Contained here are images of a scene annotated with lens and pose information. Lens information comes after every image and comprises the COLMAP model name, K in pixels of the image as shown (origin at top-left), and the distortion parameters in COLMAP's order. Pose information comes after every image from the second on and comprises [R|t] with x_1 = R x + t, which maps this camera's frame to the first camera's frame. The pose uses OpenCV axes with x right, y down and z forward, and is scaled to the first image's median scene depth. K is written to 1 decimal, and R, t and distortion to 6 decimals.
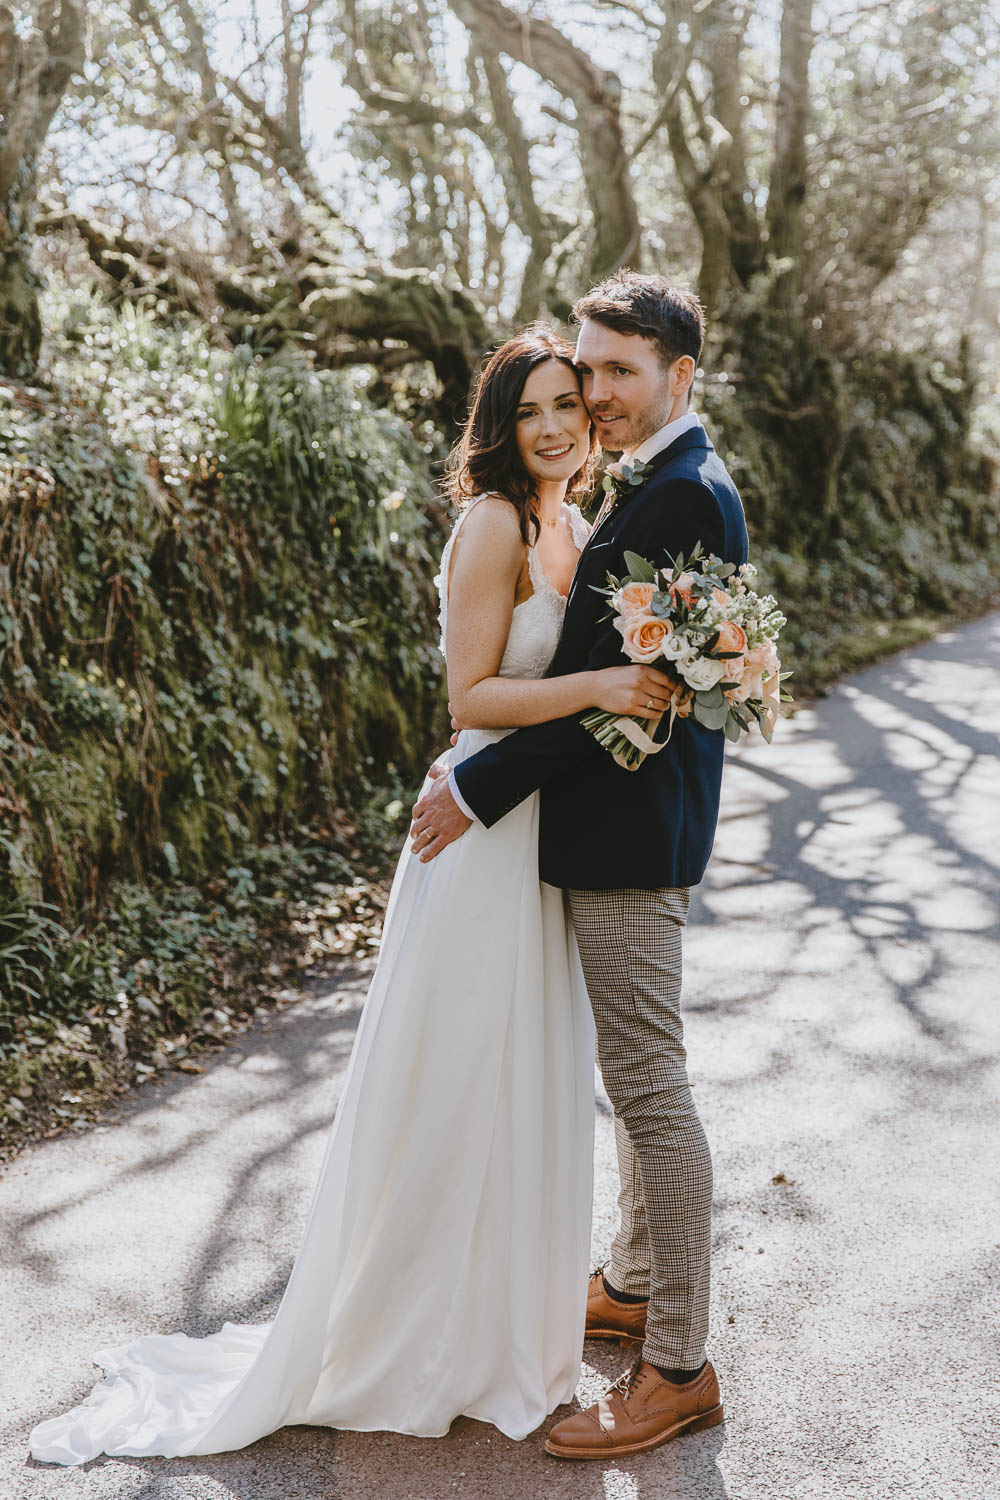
lens RADIAL K [[2546.7, 0, 468.2], [0, 2546.7, 756.2], [0, 0, 1]] dist [0.040986, -0.074798]
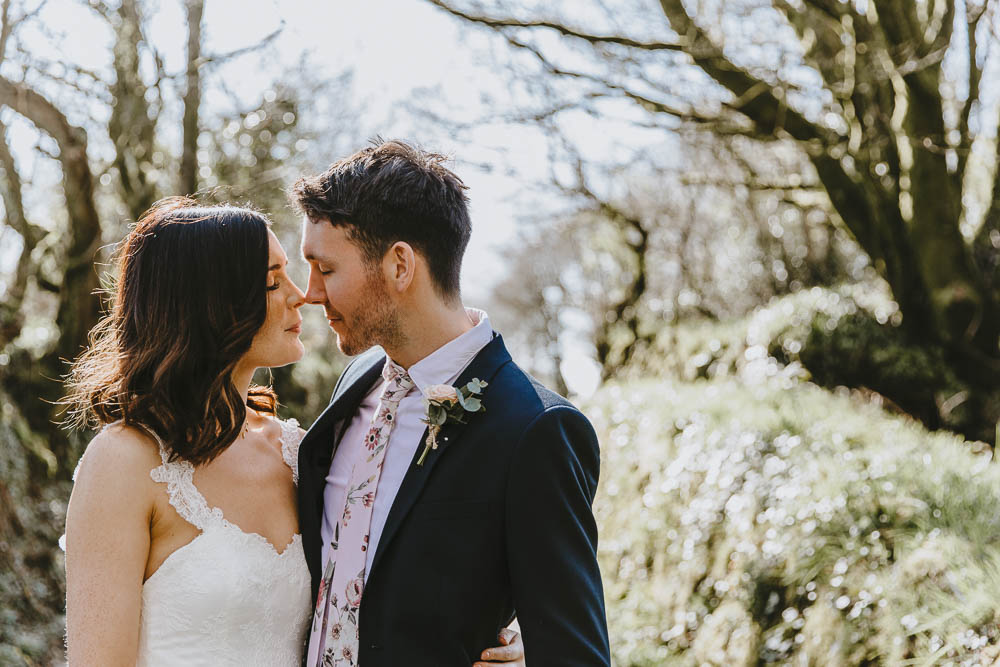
lens RADIAL K [[1463.9, 0, 500.0], [0, 1463.9, 333.5], [0, 0, 1]] dist [0.021930, 0.019394]
pose [[0.939386, 0.006573, 0.342798, -0.010985], [0.045823, 0.988440, -0.144524, -0.027271], [-0.339785, 0.151472, 0.928225, 0.254980]]
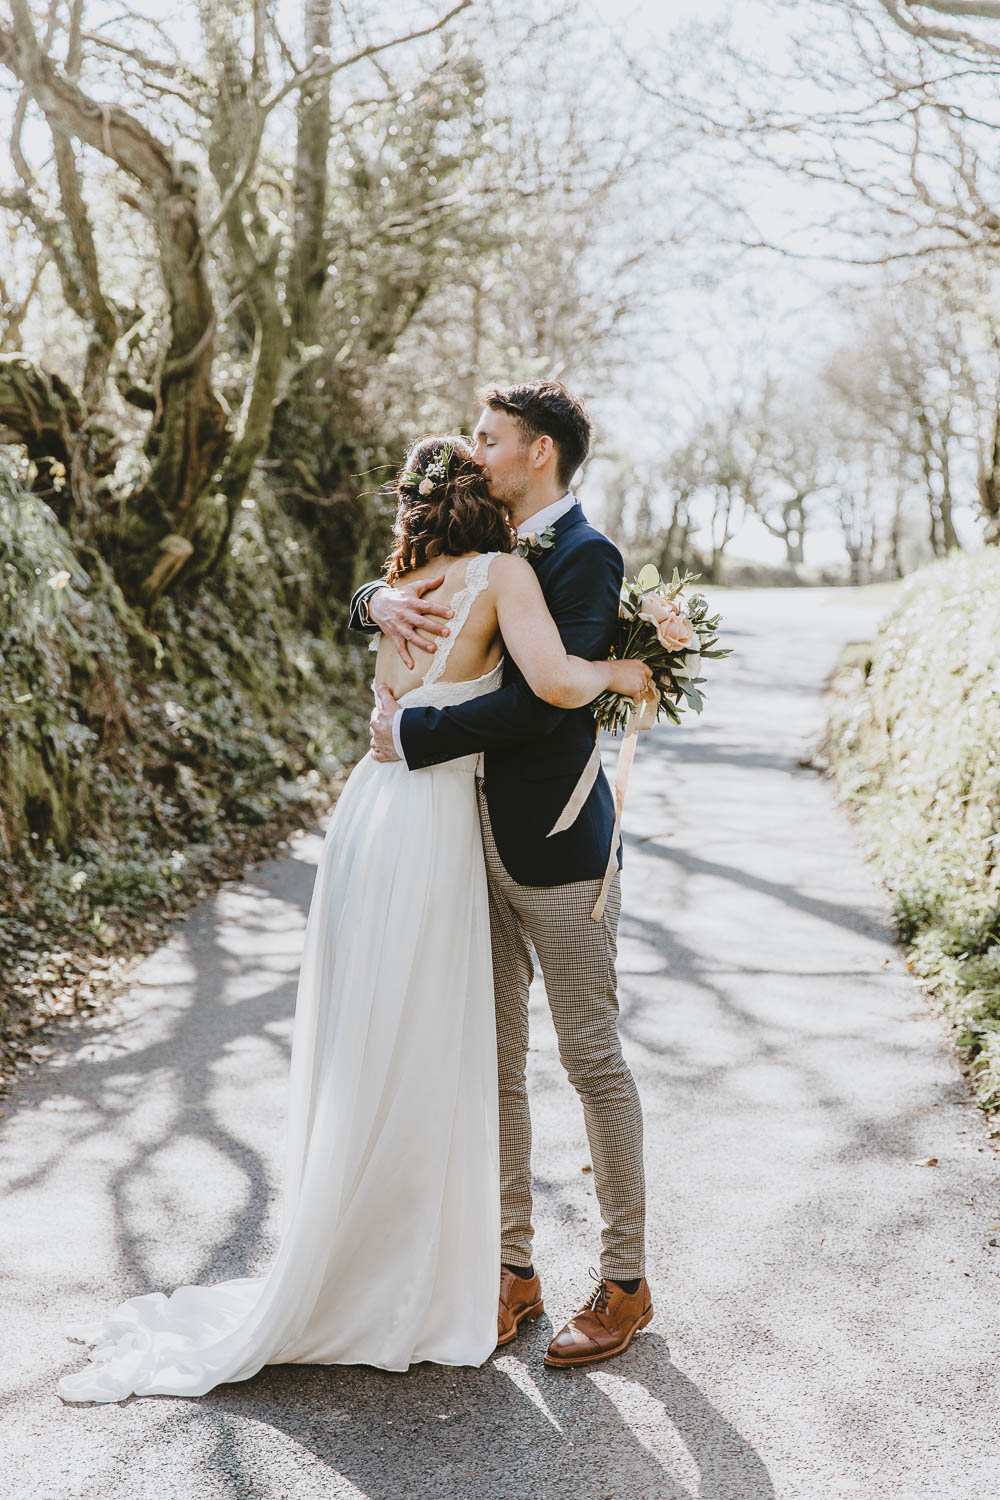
lens RADIAL K [[2703.6, 0, 500.0], [0, 2703.6, 750.0], [0, 0, 1]] dist [0.028048, 0.034376]
pose [[0.974329, -0.011765, 0.224819, -0.112788], [0.020935, 0.999041, -0.038450, 0.014494], [-0.224151, 0.042170, 0.973642, -0.107088]]
